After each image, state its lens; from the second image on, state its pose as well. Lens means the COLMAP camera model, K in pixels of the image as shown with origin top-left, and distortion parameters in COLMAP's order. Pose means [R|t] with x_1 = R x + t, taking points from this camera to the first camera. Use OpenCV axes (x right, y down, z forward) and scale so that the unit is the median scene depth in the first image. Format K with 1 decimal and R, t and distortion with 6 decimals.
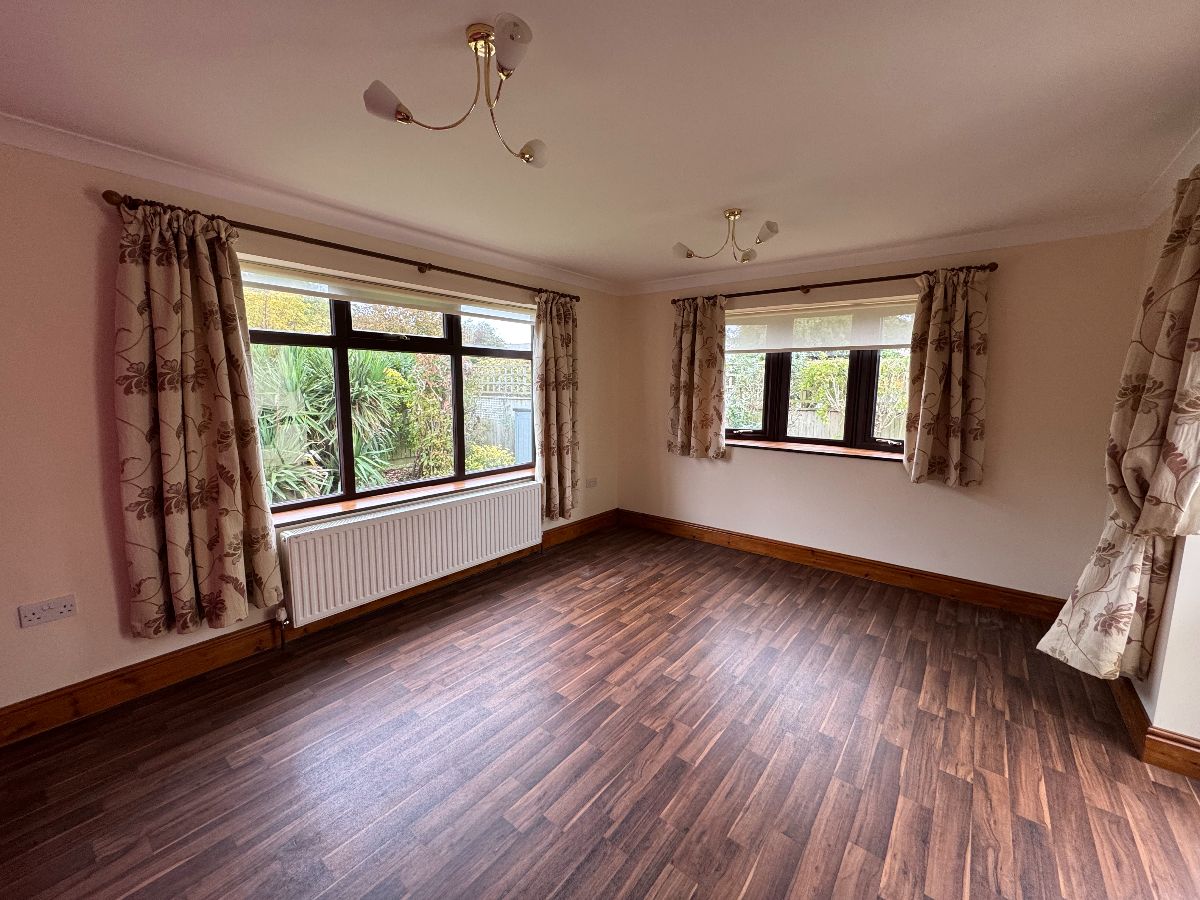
lens RADIAL K [[477.2, 0, 600.9], [0, 477.2, 447.6], [0, 0, 1]] dist [-0.001791, 0.000138]
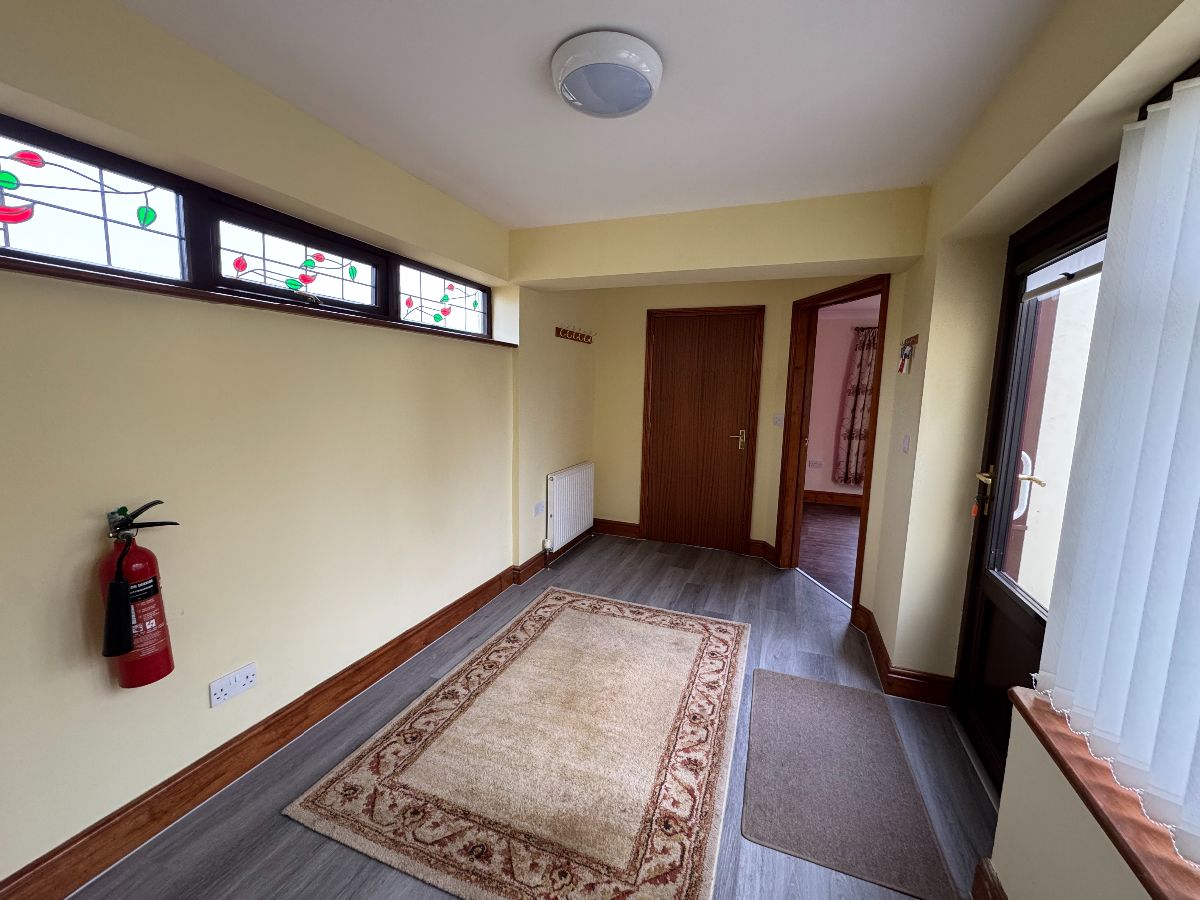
lens RADIAL K [[477.2, 0, 600.9], [0, 477.2, 447.6], [0, 0, 1]] dist [-0.001791, 0.000138]
pose [[0.300526, 0.118689, -0.946360, 1.271224], [-0.146484, 0.986199, 0.077168, 0.186238], [0.942458, 0.115436, 0.313765, -1.233228]]
